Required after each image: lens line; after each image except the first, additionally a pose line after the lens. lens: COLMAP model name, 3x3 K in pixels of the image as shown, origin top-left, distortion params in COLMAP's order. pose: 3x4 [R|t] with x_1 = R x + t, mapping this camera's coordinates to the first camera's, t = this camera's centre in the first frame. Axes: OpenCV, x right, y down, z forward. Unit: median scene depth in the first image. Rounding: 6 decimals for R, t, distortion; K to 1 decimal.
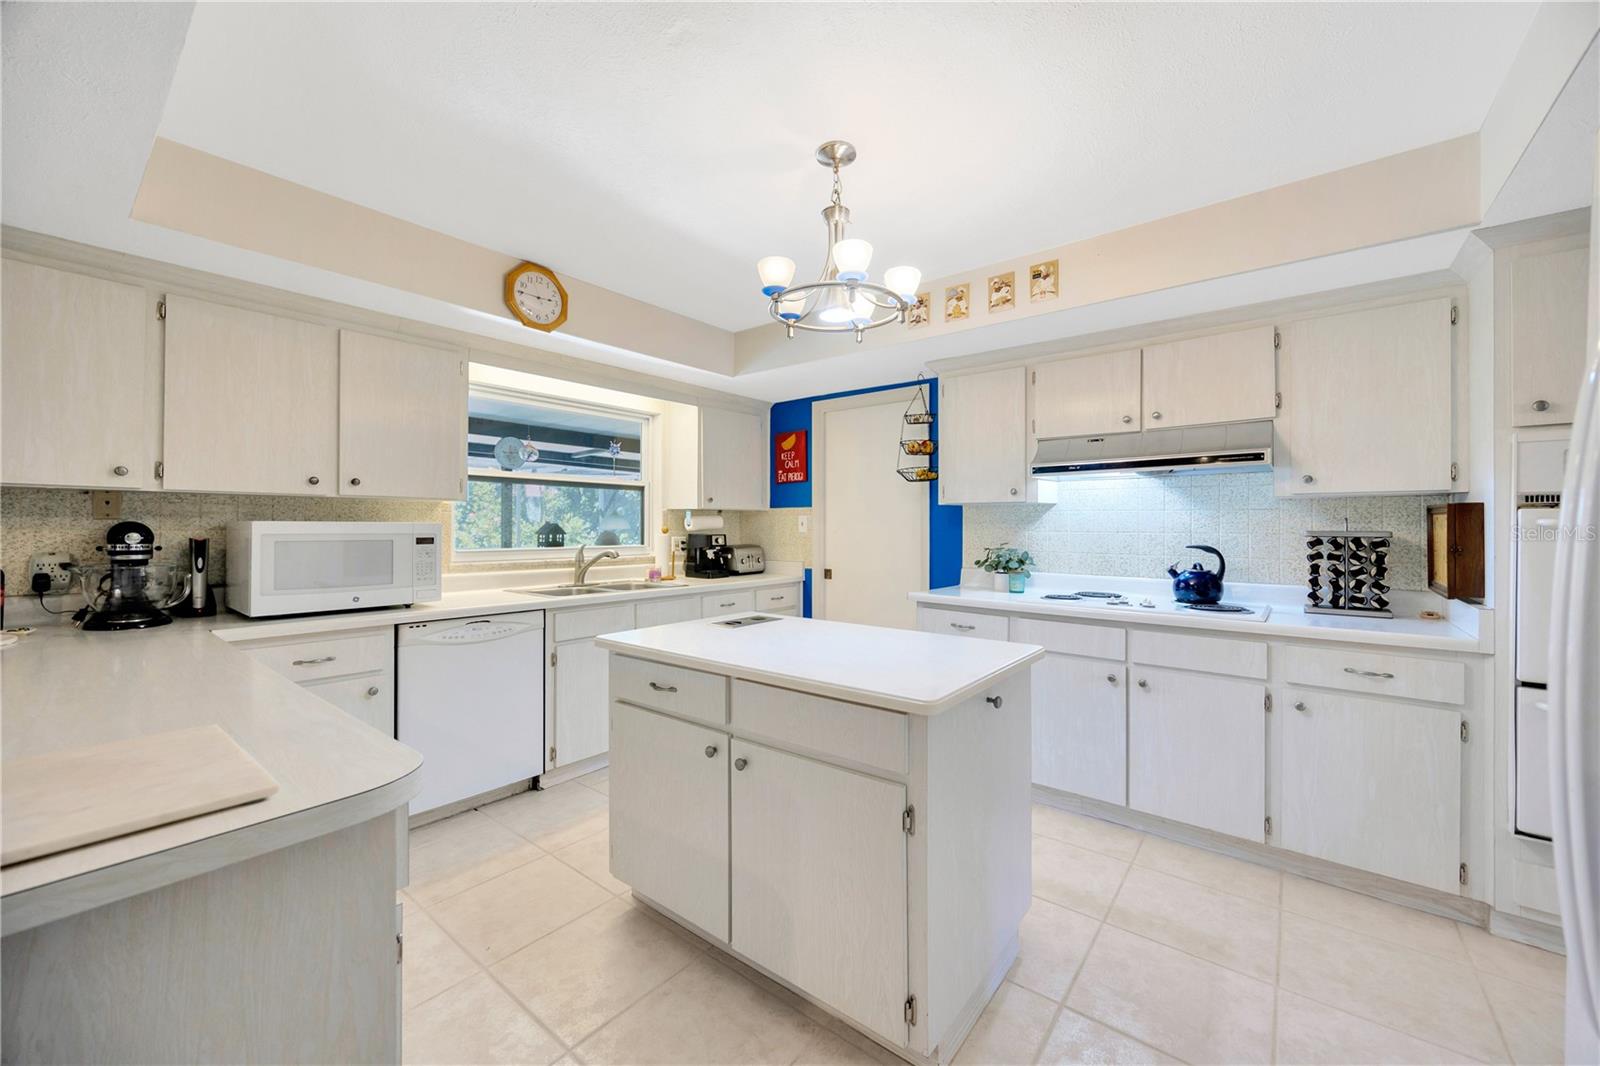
lens RADIAL K [[622.4, 0, 804.8], [0, 622.4, 524.1], [0, 0, 1]] dist [-0.000212, -0.000070]
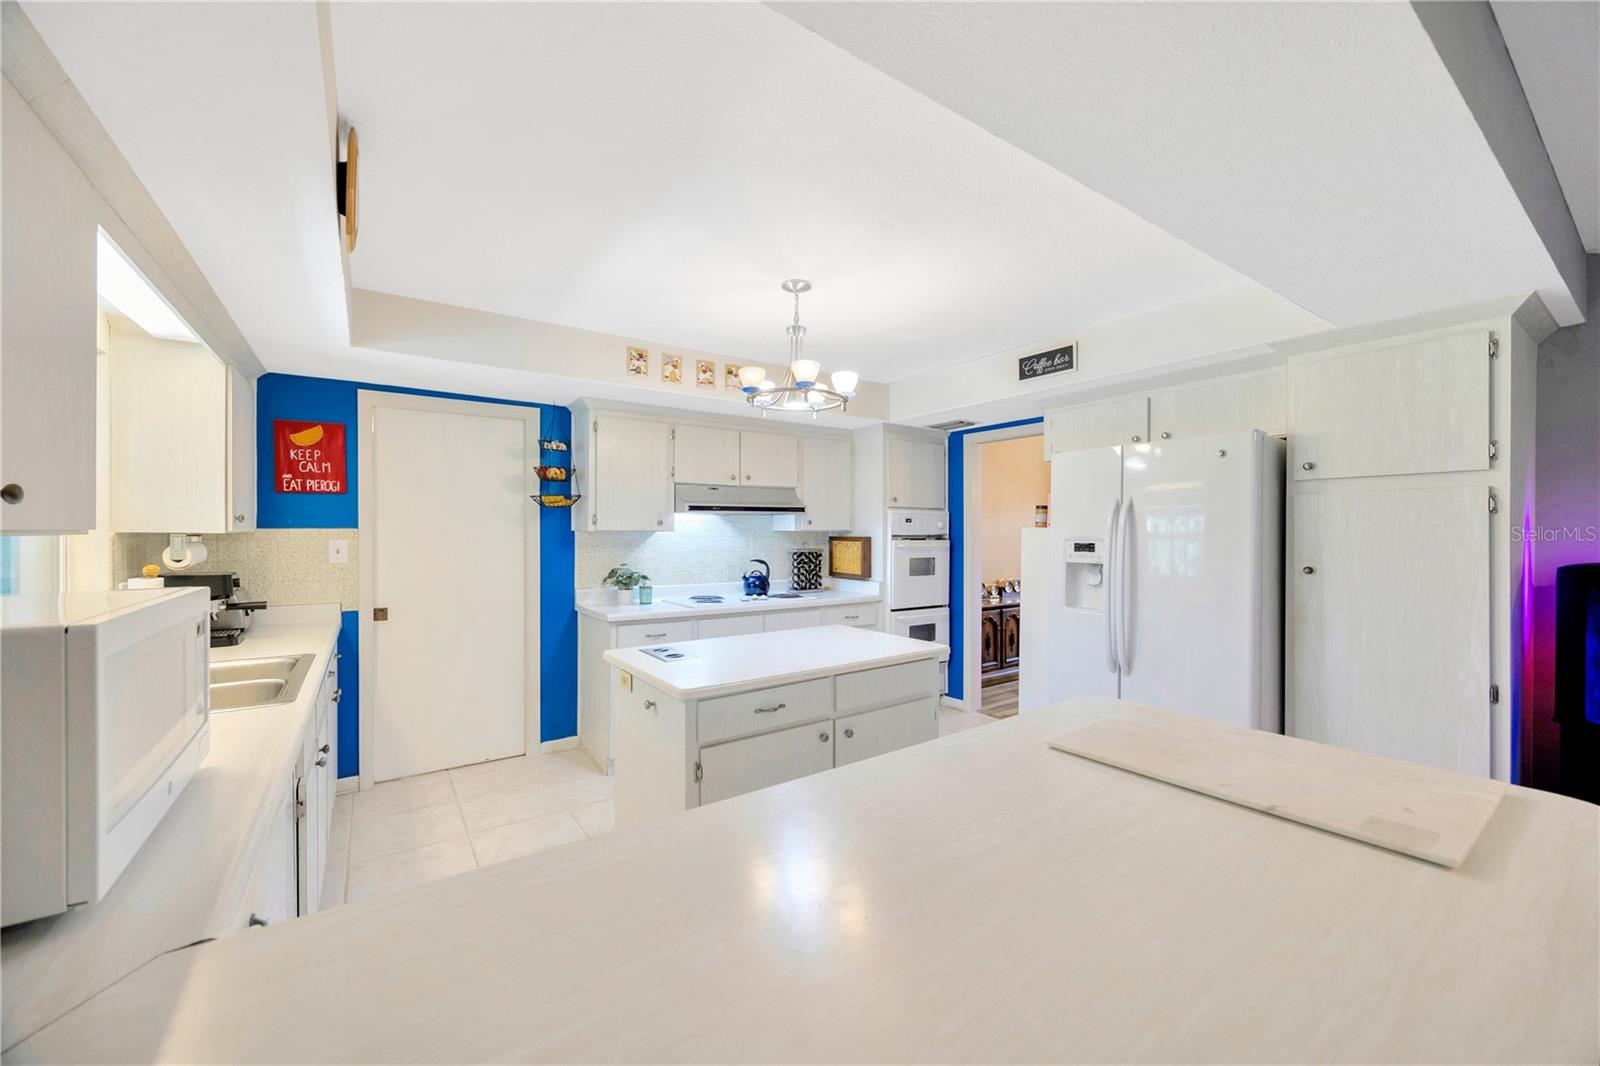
lens RADIAL K [[622.4, 0, 804.3], [0, 622.4, 535.1], [0, 0, 1]] dist [-0.000212, -0.000070]
pose [[0.278229, -0.007449, 0.960486, -0.831463], [-0.003372, 0.999956, 0.008732, -0.041039], [-0.960509, -0.005668, 0.278192, 0.400250]]
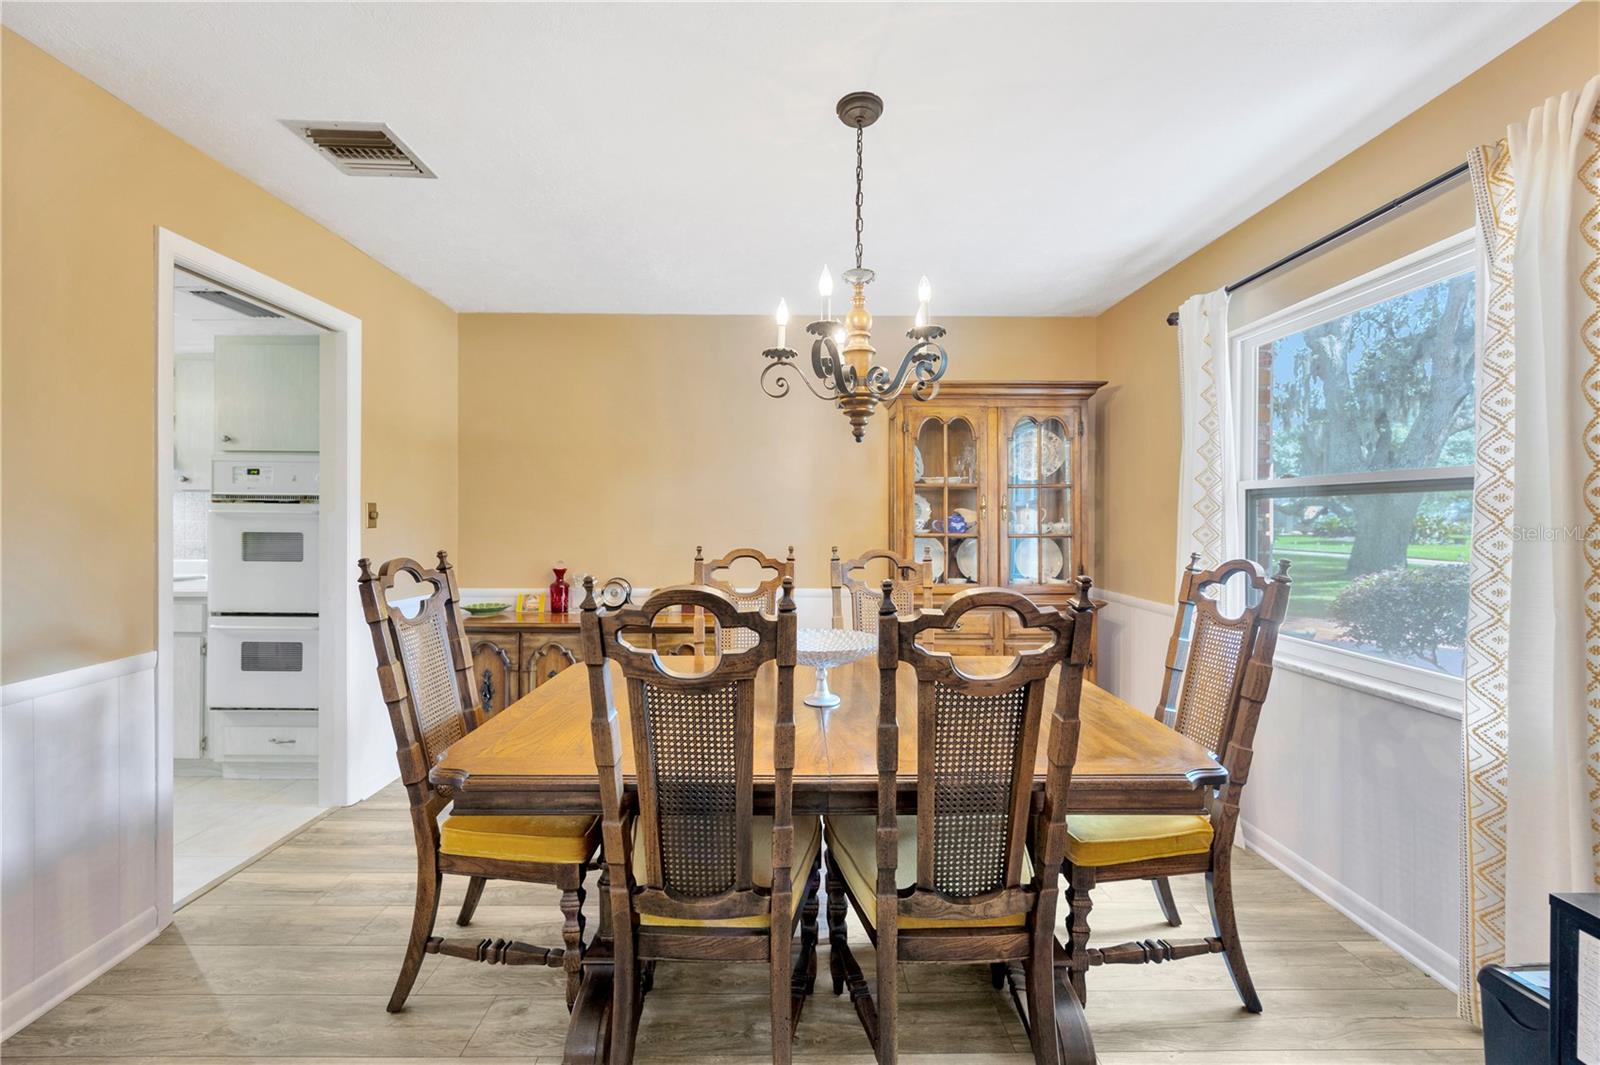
lens RADIAL K [[622.4, 0, 797.1], [0, 622.4, 525.2], [0, 0, 1]] dist [-0.000212, -0.000070]
pose [[0.769955, -0.002364, 0.638094, 0.778067], [-0.002301, 0.999976, 0.006481, 0.009709], [-0.638094, -0.006458, 0.769931, -0.706929]]
